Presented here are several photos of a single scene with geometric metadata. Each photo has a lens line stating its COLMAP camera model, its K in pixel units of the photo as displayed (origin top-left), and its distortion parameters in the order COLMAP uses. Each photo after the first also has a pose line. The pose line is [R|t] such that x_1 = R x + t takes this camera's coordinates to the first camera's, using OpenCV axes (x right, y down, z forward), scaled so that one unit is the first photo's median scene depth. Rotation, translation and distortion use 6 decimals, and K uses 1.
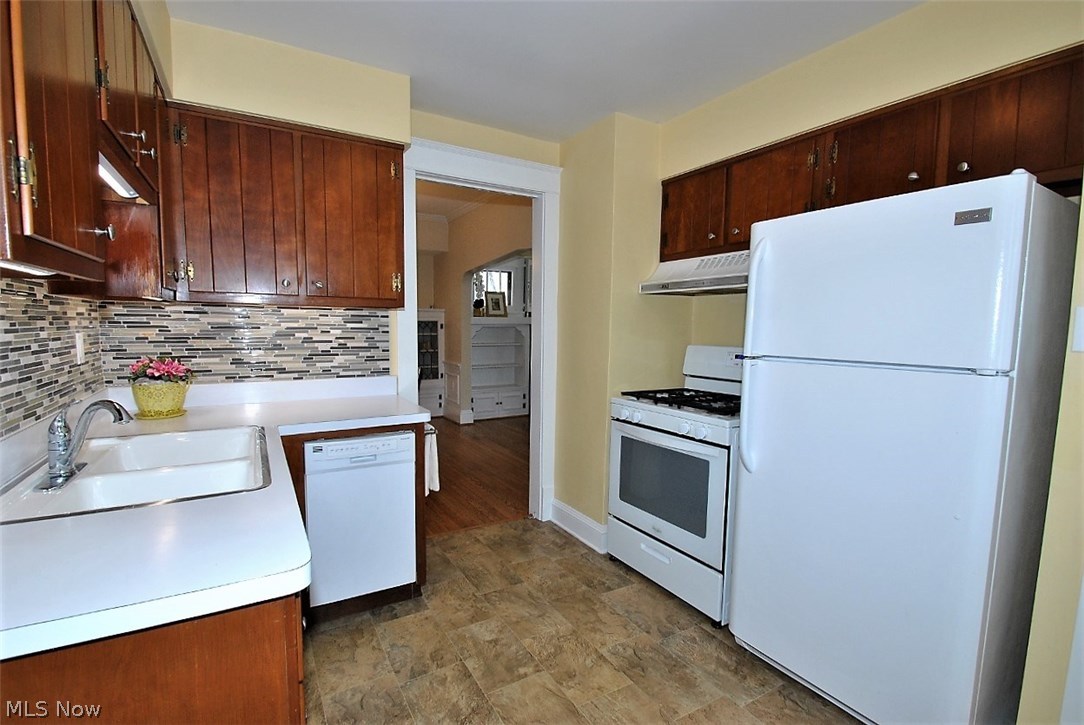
lens RADIAL K [[474.6, 0, 542.6], [0, 474.6, 369.9], [0, 0, 1]] dist [-0.013288, -0.000478]
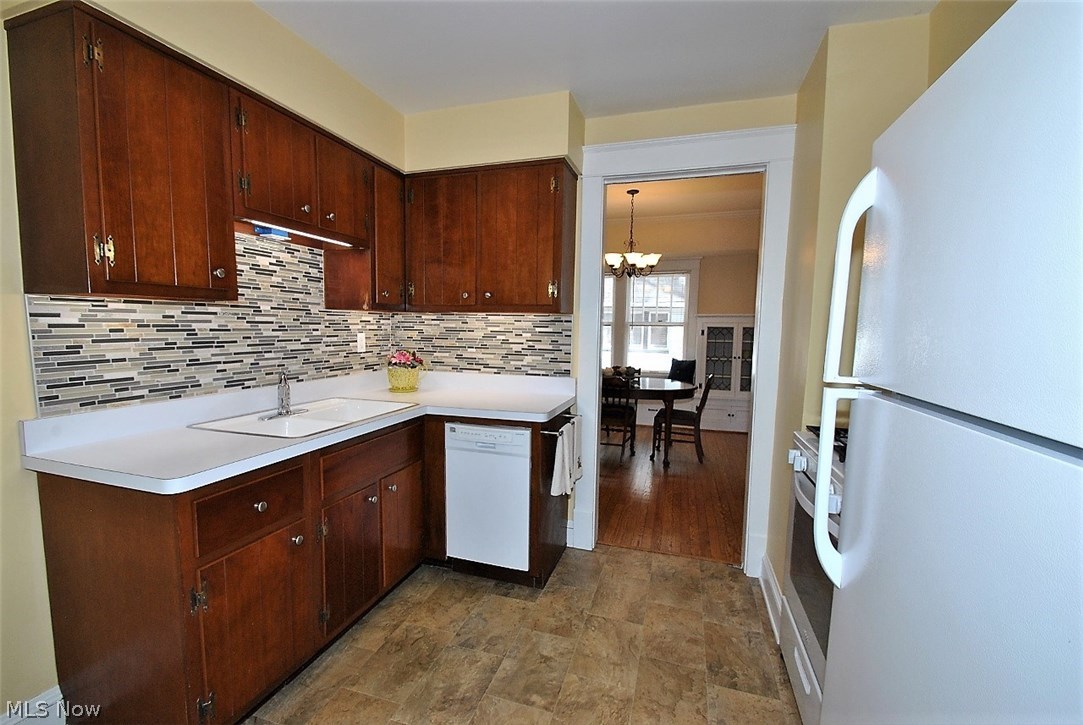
lens RADIAL K [[474.2, 0, 545.5], [0, 474.2, 371.5], [0, 0, 1]] dist [-0.013288, -0.000478]
pose [[0.667062, 0.065076, -0.742155, 0.495126], [-0.074962, 0.996985, 0.020044, -0.020640], [0.741222, 0.042263, 0.669929, 0.292105]]
